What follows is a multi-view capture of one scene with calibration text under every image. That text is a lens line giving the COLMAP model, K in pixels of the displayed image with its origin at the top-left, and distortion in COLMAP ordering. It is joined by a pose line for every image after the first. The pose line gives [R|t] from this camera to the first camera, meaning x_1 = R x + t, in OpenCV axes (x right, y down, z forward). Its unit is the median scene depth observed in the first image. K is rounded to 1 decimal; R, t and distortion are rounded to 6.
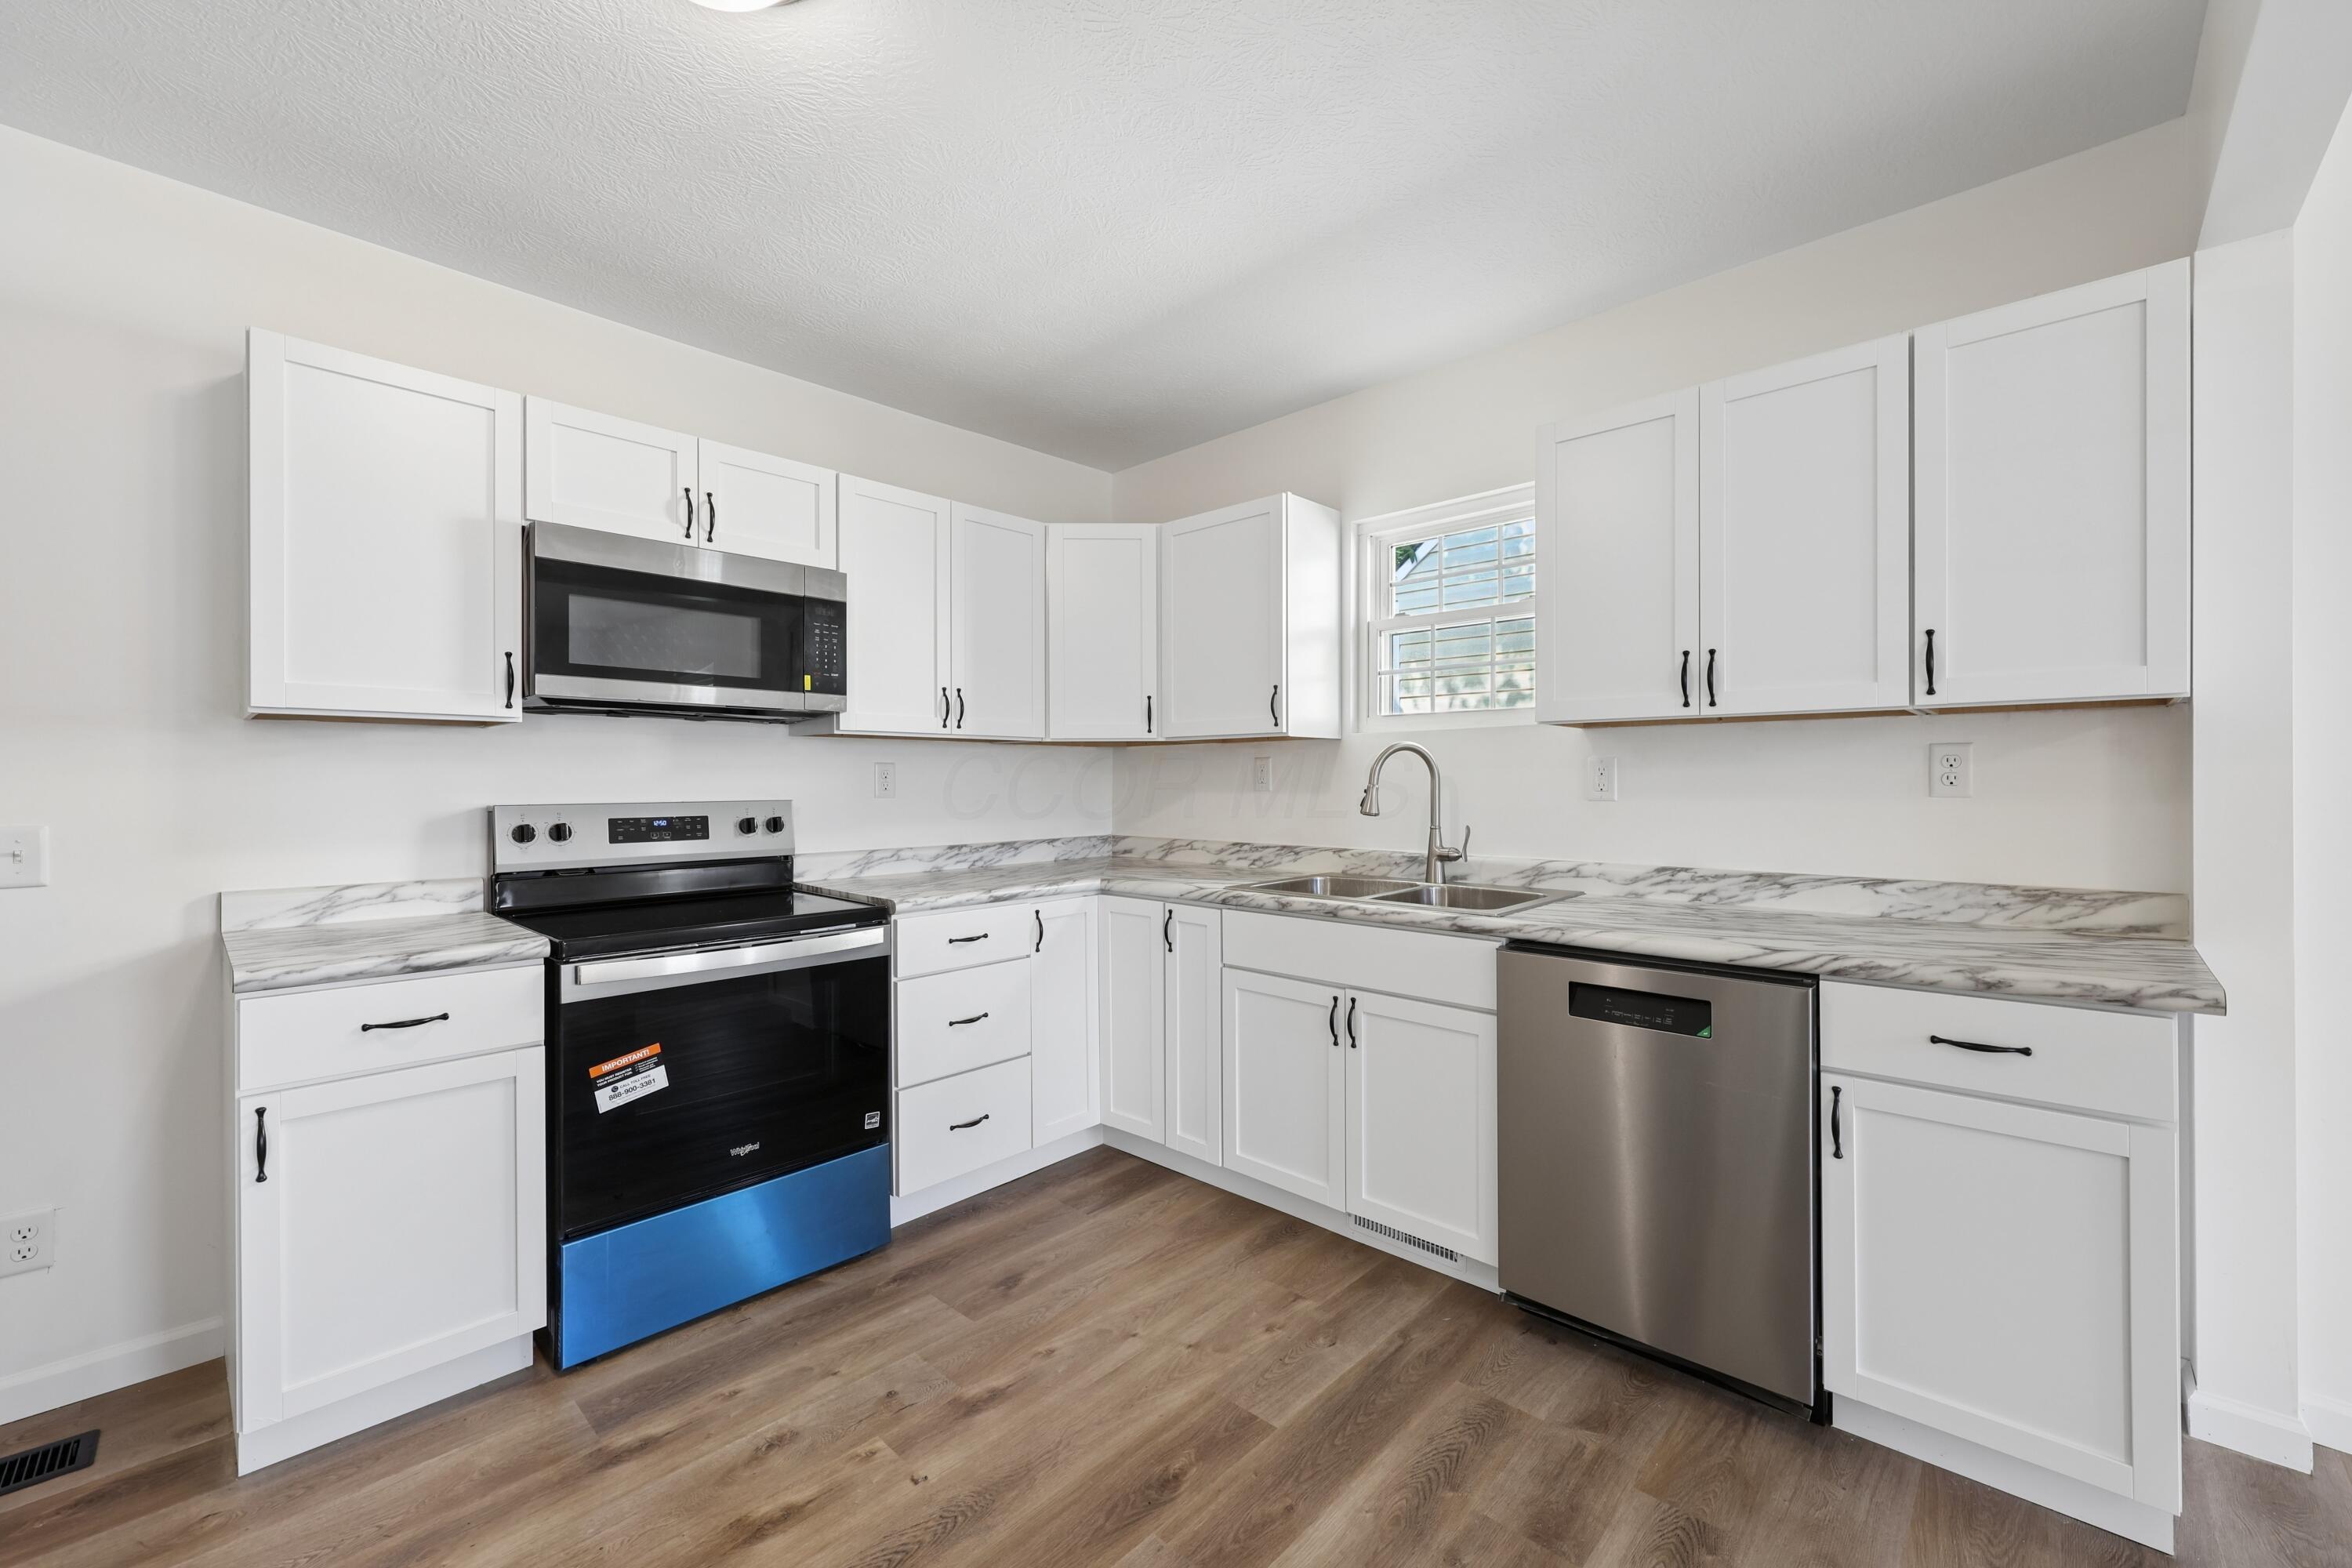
lens RADIAL K [[937.3, 0, 1173.7], [0, 937.3, 781.9], [0, 0, 1]] dist [-0.001969, -0.000076]
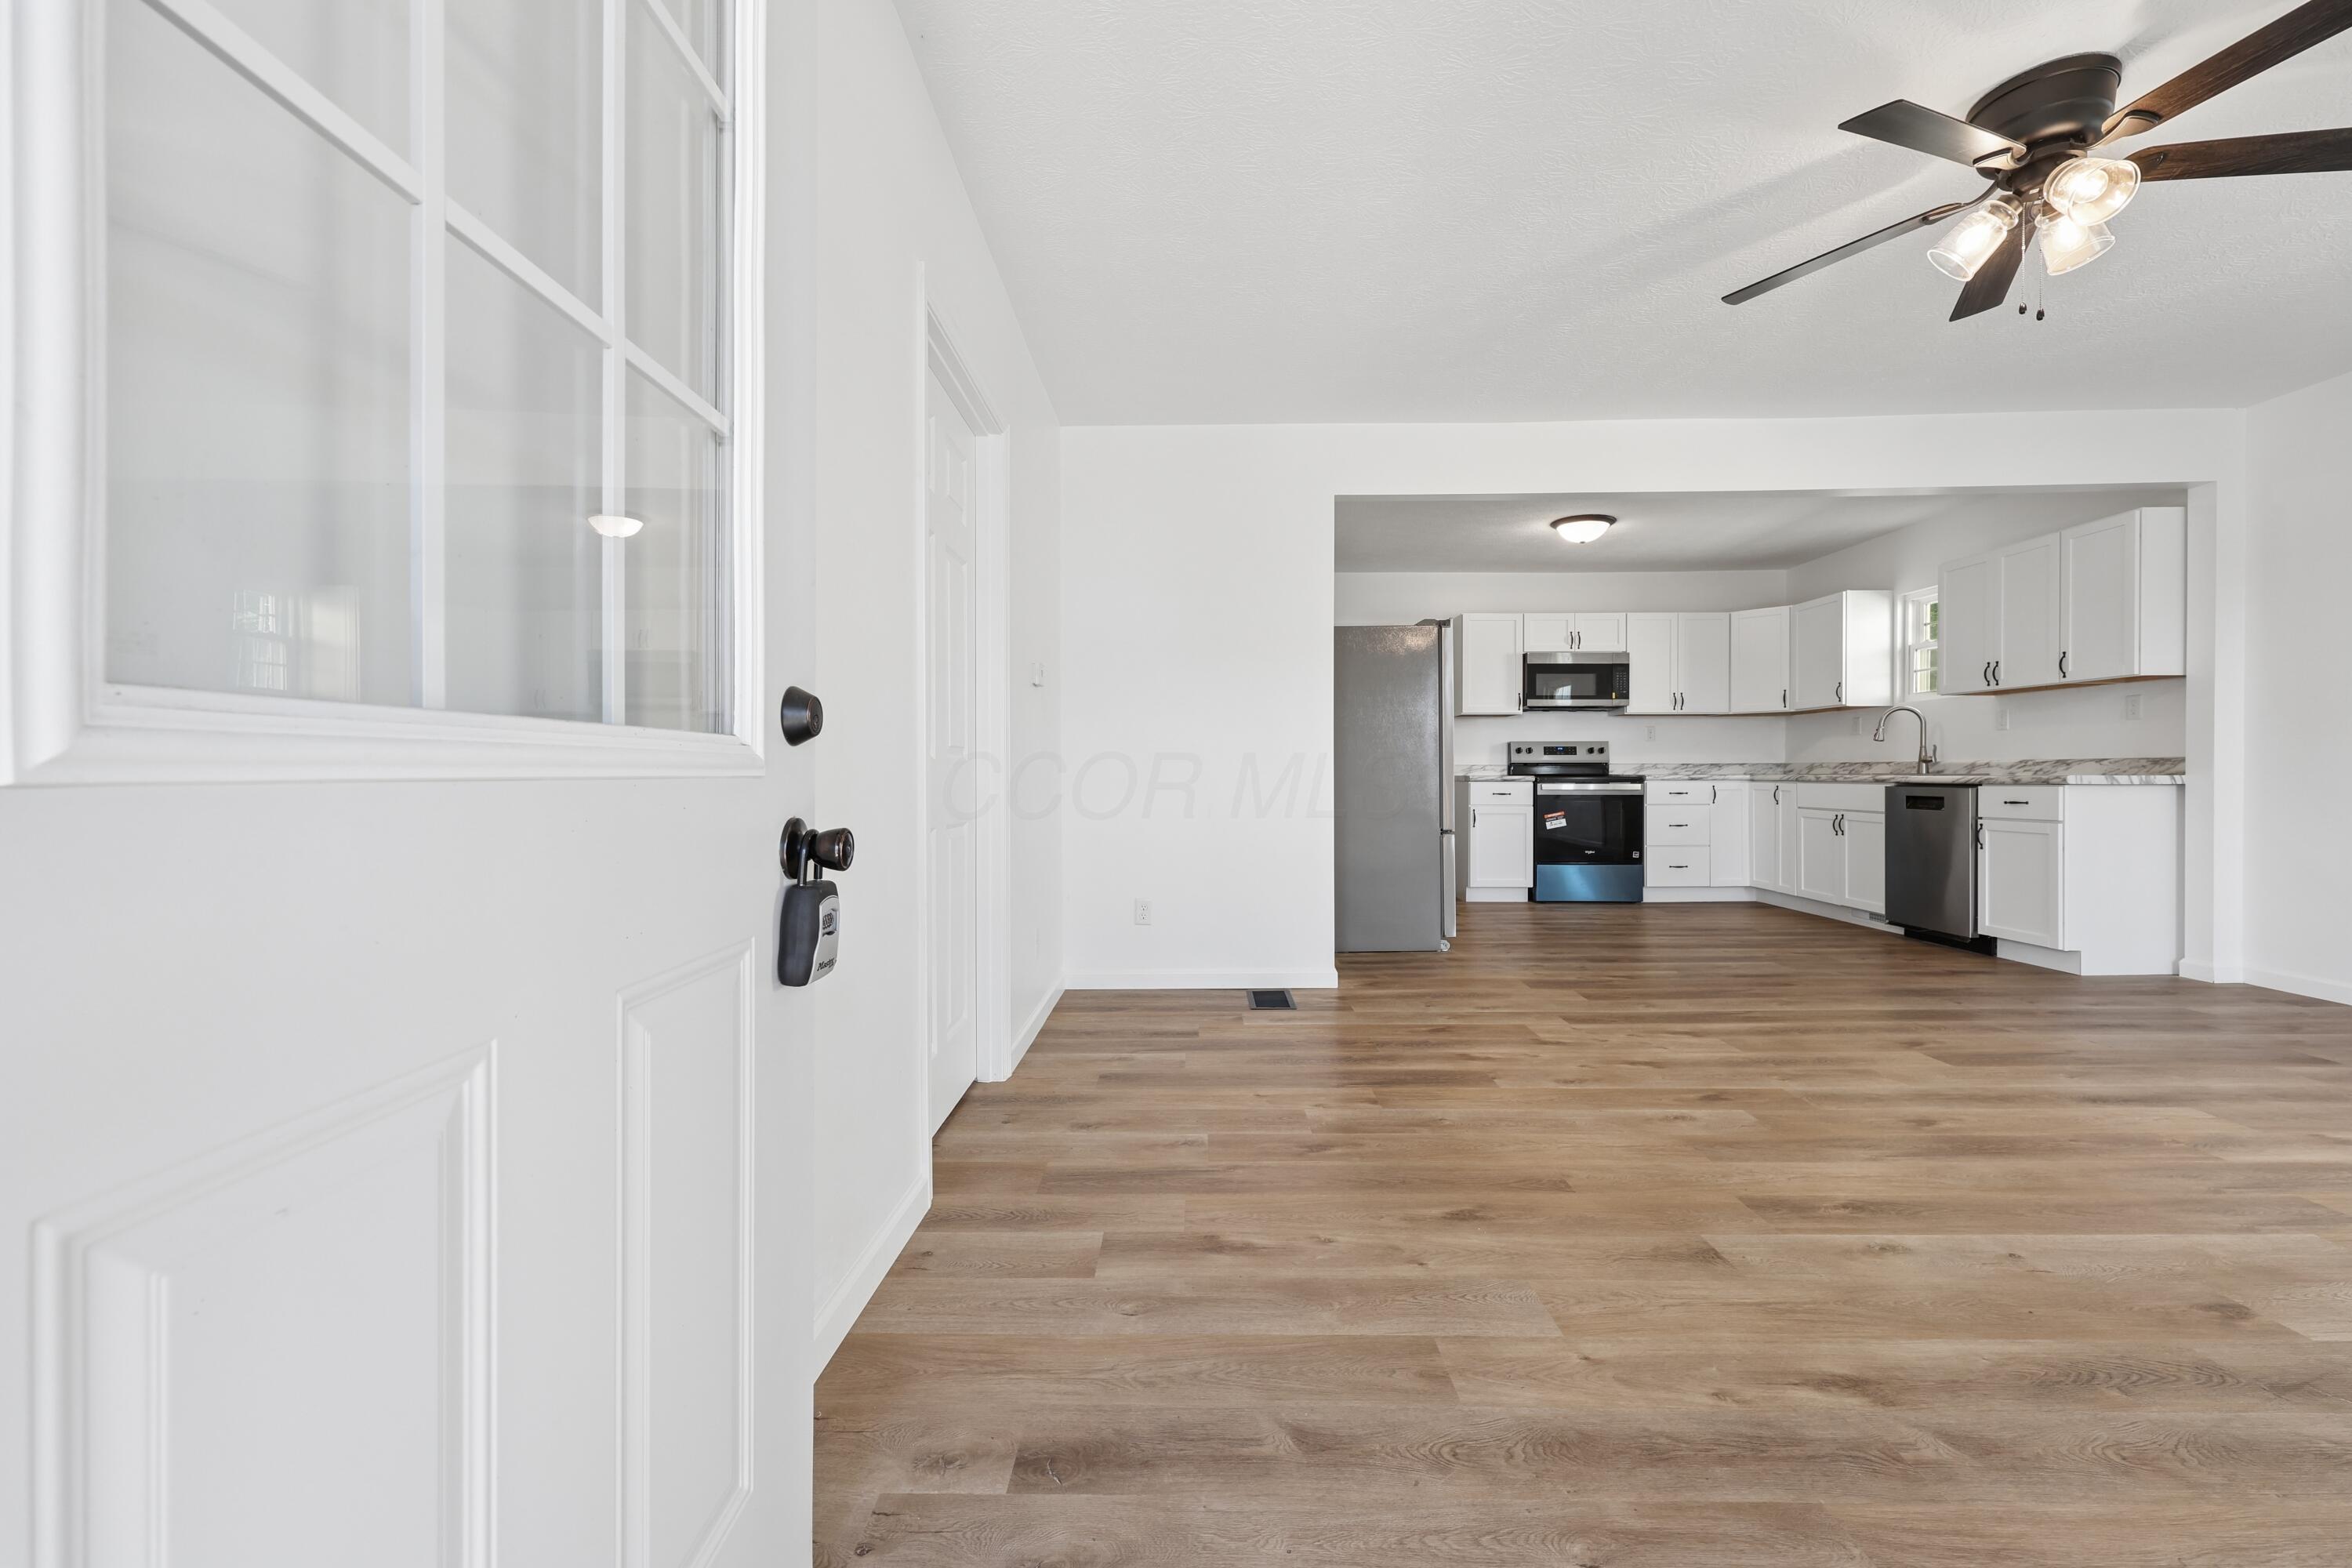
lens RADIAL K [[937.3, 0, 1173.7], [0, 937.3, 781.9], [0, 0, 1]] dist [-0.001969, -0.000076]
pose [[0.669248, 0.009882, -0.742974, 0.799919], [-0.002930, 0.999939, 0.010660, 0.122465], [0.743034, -0.004957, 0.669236, -1.820444]]
